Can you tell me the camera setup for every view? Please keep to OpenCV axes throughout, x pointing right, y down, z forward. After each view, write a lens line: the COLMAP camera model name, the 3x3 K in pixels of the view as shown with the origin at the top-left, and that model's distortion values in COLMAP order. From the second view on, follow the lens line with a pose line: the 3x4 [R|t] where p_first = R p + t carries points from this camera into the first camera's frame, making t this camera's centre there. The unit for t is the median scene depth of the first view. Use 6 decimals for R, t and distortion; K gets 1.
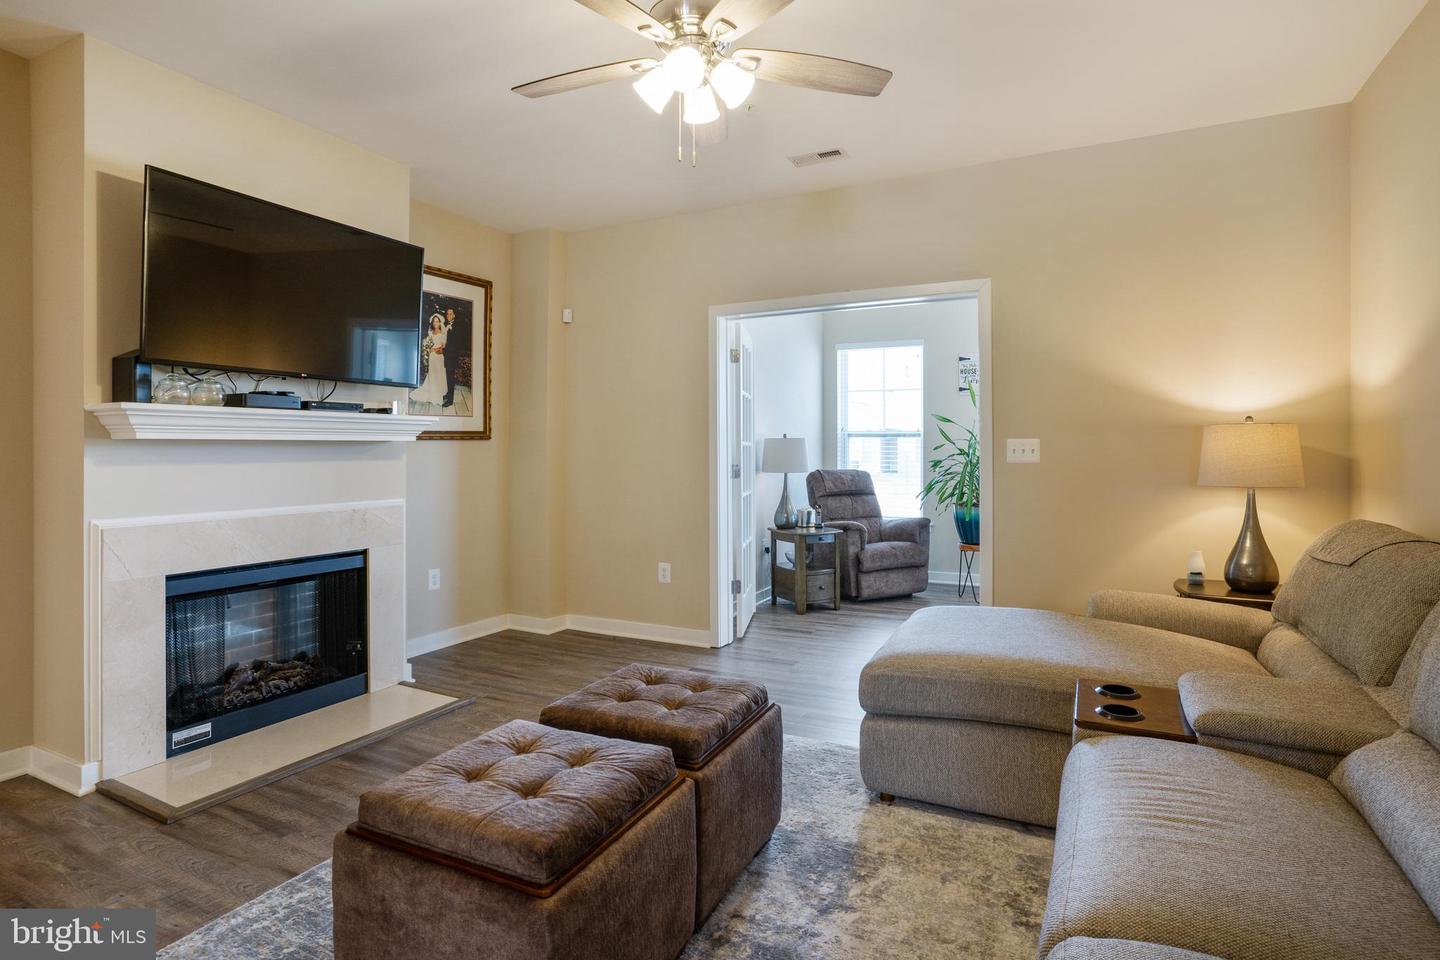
lens RADIAL K [[720.7, 0, 720.4], [0, 720.7, 436.7], [0, 0, 1]] dist [-0.040534, 0.000979]
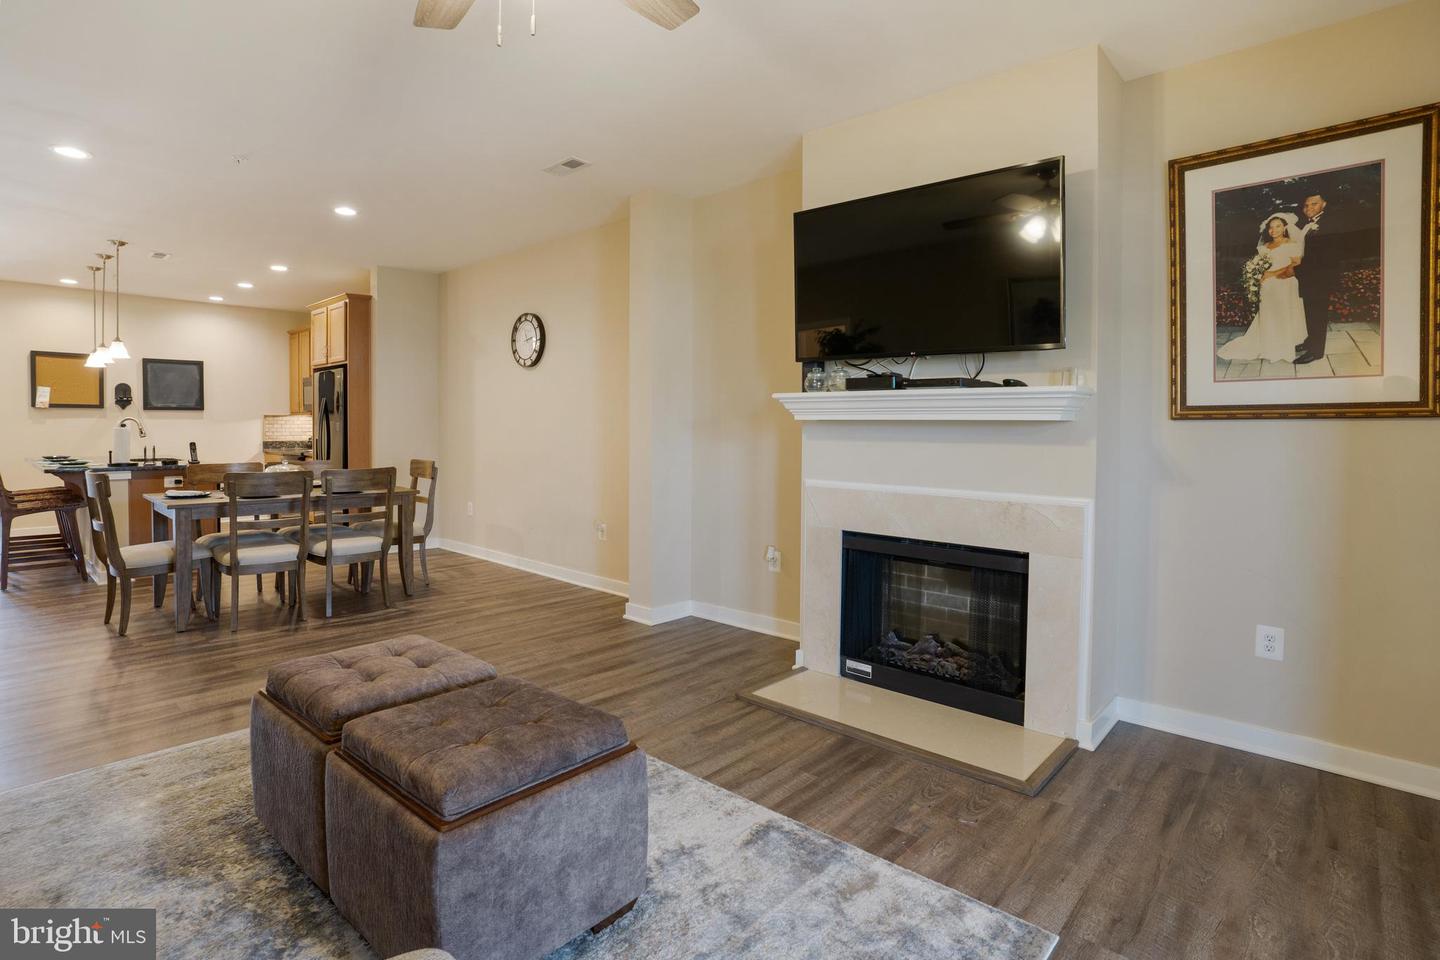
lens RADIAL K [[720.7, 0, 720.4], [0, 720.7, 436.7], [0, 0, 1]] dist [-0.040534, 0.000979]
pose [[-0.241587, 0.020410, -0.970164, 0.352295], [0.007222, 0.999789, 0.019234, 0.005304], [0.970352, -0.002360, -0.241684, 0.789566]]
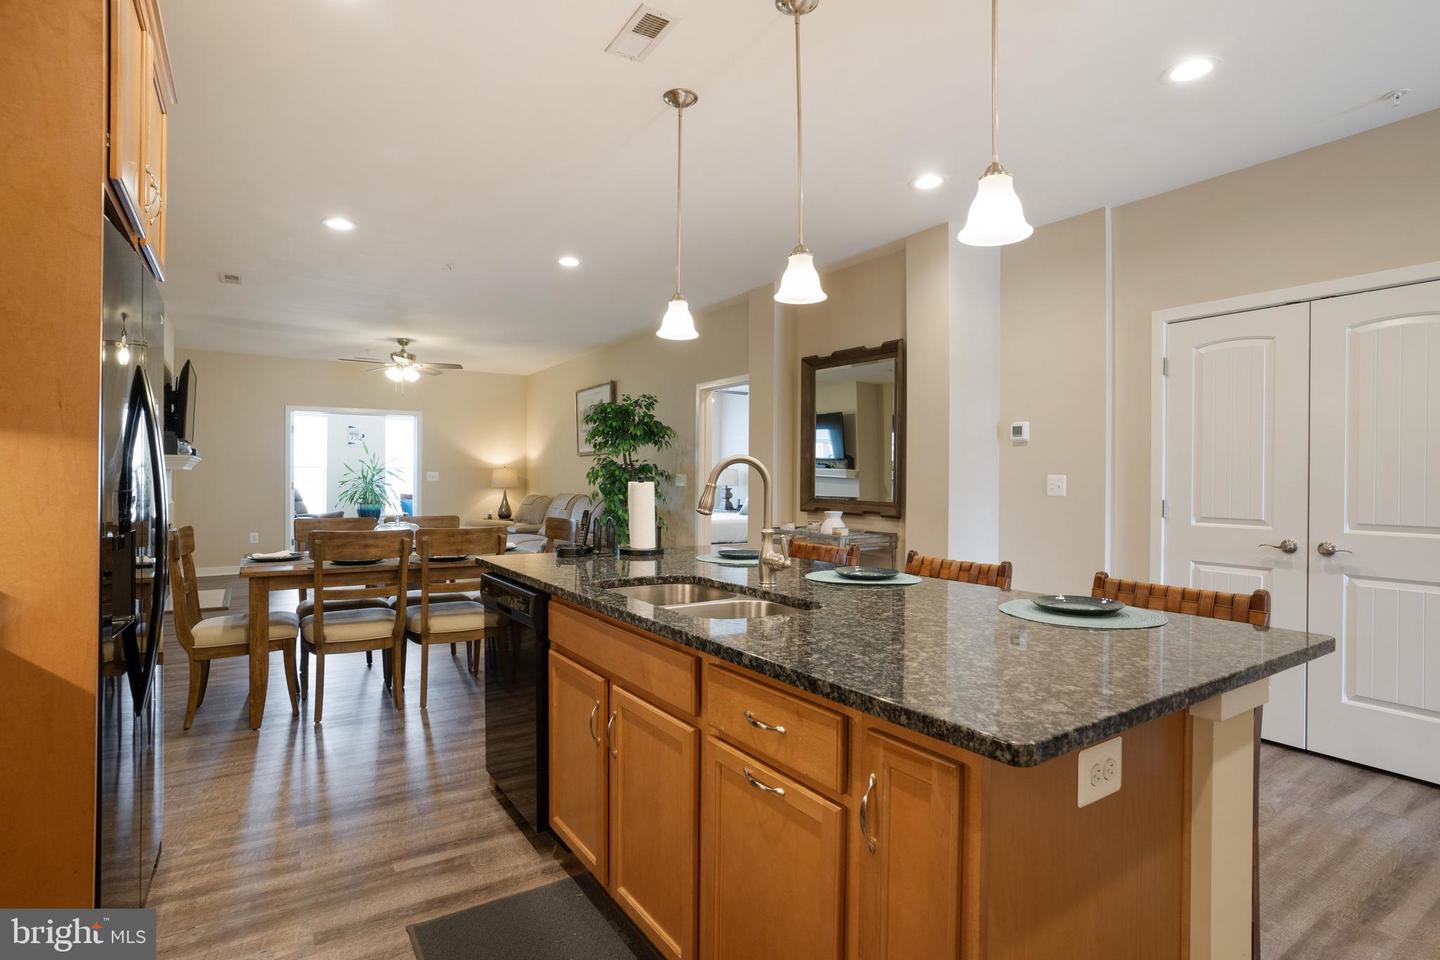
lens RADIAL K [[716.9, 0, 720.0], [0, 716.9, 480.0], [0, 0, 1]] dist [-0.000305, -0.000114]
pose [[0.485959, 0.005836, 0.873962, -1.412527], [-0.024417, 0.999678, 0.006901, -0.011652], [-0.873641, -0.024693, 0.485945, -1.273866]]
